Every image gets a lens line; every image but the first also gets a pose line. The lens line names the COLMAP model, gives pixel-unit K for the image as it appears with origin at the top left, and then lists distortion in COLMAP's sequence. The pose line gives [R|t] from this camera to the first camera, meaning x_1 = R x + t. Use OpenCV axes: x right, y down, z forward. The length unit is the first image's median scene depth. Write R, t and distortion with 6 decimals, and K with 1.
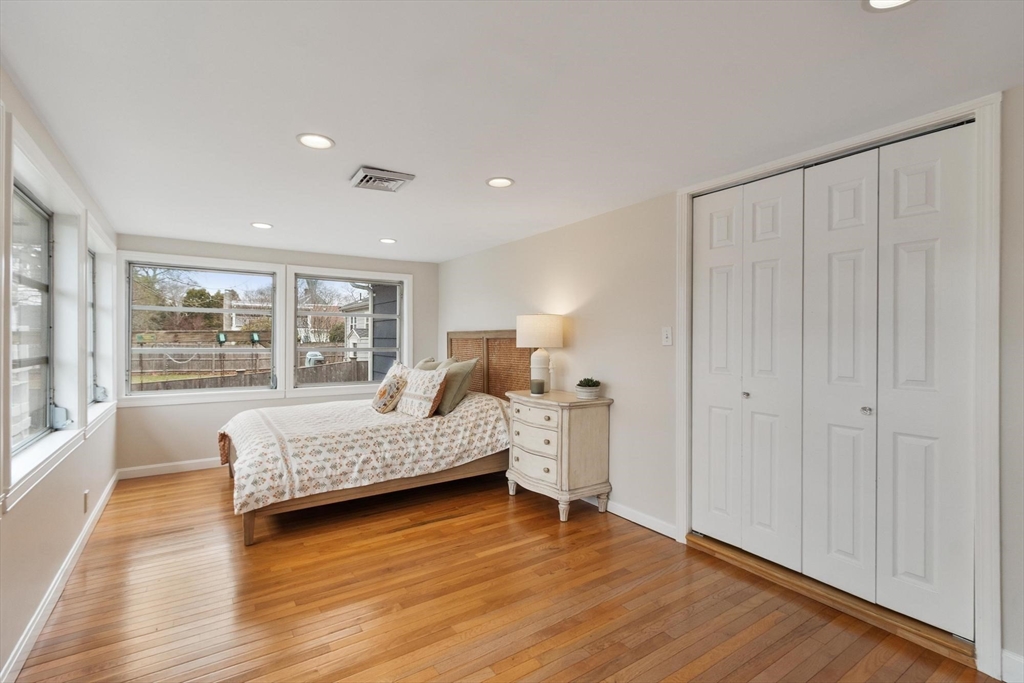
lens RADIAL K [[448.7, 0, 508.2], [0, 448.7, 341.9], [0, 0, 1]] dist [0.001934, 0.000194]
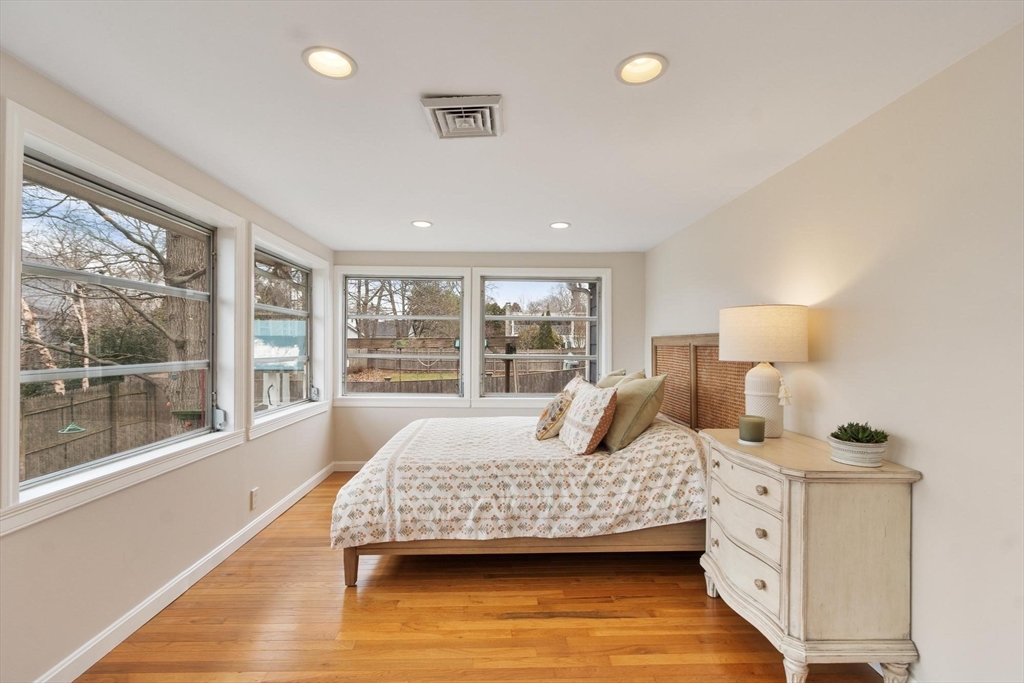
lens RADIAL K [[448.7, 0, 508.2], [0, 448.7, 341.9], [0, 0, 1]] dist [0.001934, 0.000194]
pose [[0.852221, -0.000330, -0.523182, 0.108045], [-0.006907, 0.999906, -0.011882, -0.004477], [0.523137, 0.013739, 0.852138, 0.353386]]
